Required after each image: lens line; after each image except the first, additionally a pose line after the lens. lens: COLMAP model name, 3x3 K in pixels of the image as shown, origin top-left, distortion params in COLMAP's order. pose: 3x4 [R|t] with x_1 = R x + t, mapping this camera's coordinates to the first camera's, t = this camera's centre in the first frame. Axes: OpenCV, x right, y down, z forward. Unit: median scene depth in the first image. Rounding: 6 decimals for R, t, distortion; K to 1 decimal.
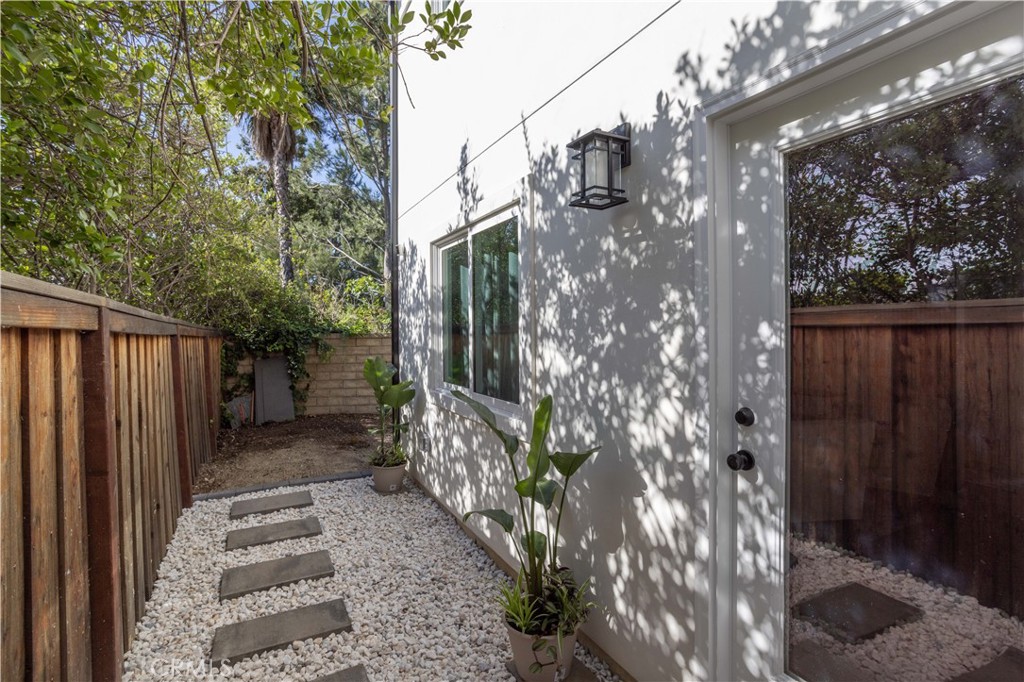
lens RADIAL K [[499.0, 0, 512.0], [0, 499.0, 341.1], [0, 0, 1]] dist [-0.001287, -0.000027]
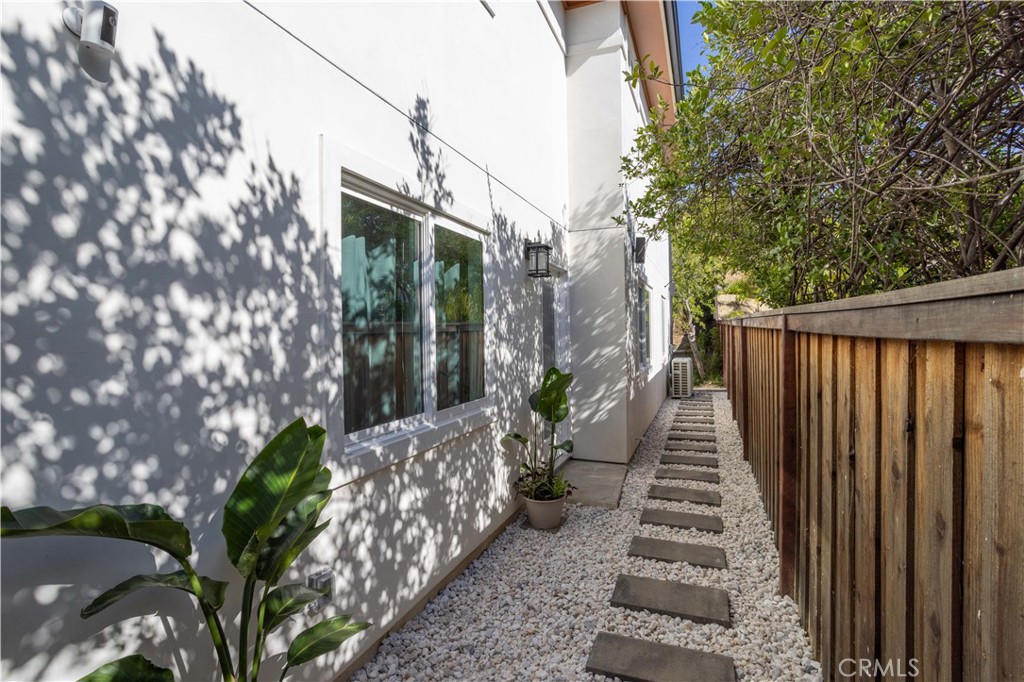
lens RADIAL K [[499.0, 0, 512.4], [0, 499.0, 338.1], [0, 0, 1]] dist [-0.001287, -0.000027]
pose [[-0.658968, 0.003639, 0.752162, -0.792584], [0.031143, 0.999263, 0.022451, -0.034535], [-0.751526, 0.038219, -0.658596, 1.457363]]
